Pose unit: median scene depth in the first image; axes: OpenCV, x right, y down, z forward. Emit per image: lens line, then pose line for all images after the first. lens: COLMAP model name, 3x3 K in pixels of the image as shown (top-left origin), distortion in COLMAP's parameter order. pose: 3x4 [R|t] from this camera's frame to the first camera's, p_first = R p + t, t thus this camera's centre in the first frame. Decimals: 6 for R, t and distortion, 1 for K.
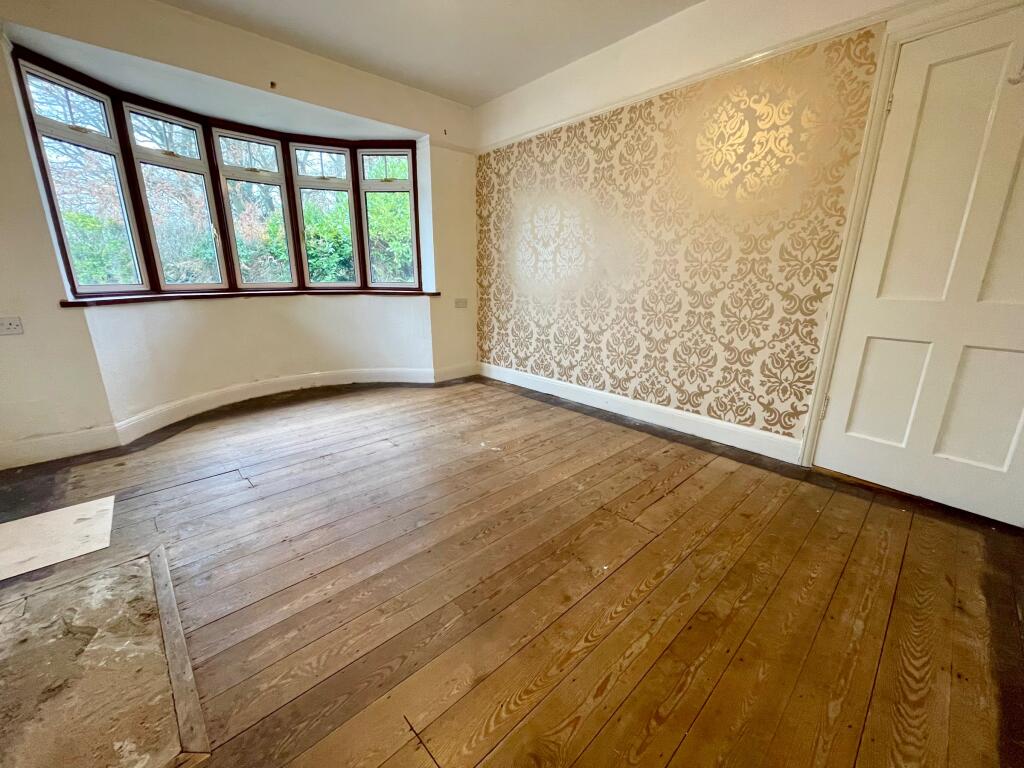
lens RADIAL K [[406.6, 0, 510.4], [0, 406.6, 386.6], [0, 0, 1]] dist [-0.004271, 0.000013]
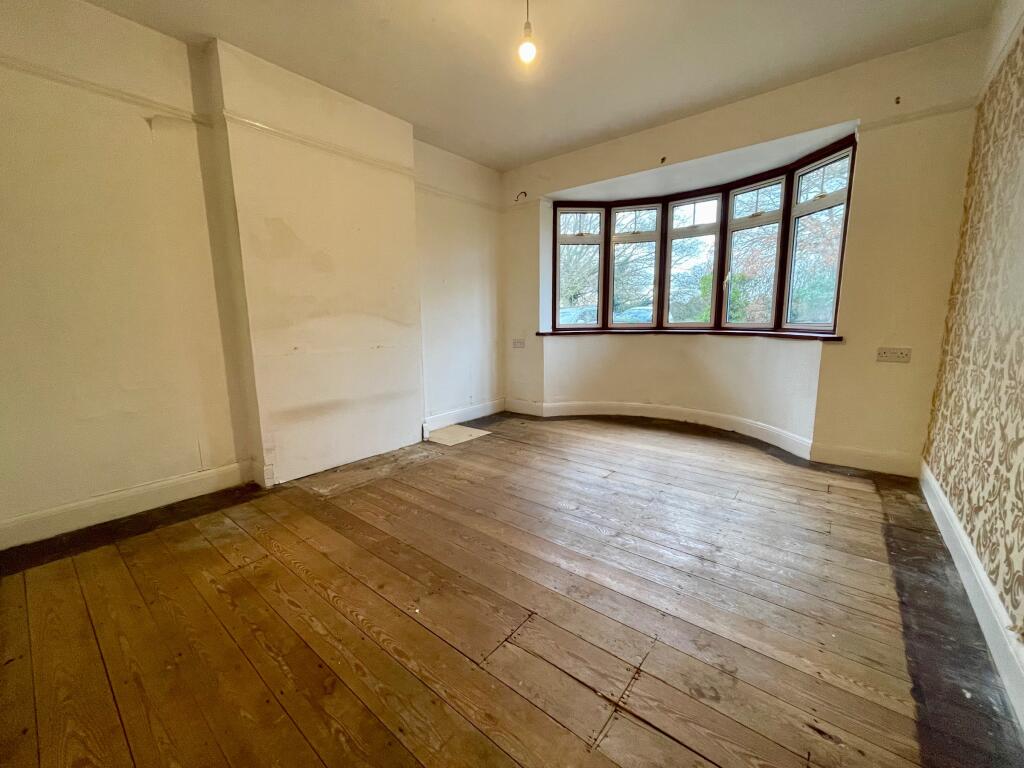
lens RADIAL K [[406.6, 0, 510.4], [0, 406.6, 386.6], [0, 0, 1]] dist [-0.004271, 0.000013]
pose [[0.142661, 0.153907, -0.977732, 0.560686], [-0.247119, 0.962090, 0.115387, -0.116524], [0.958426, 0.225155, 0.175286, 0.459080]]
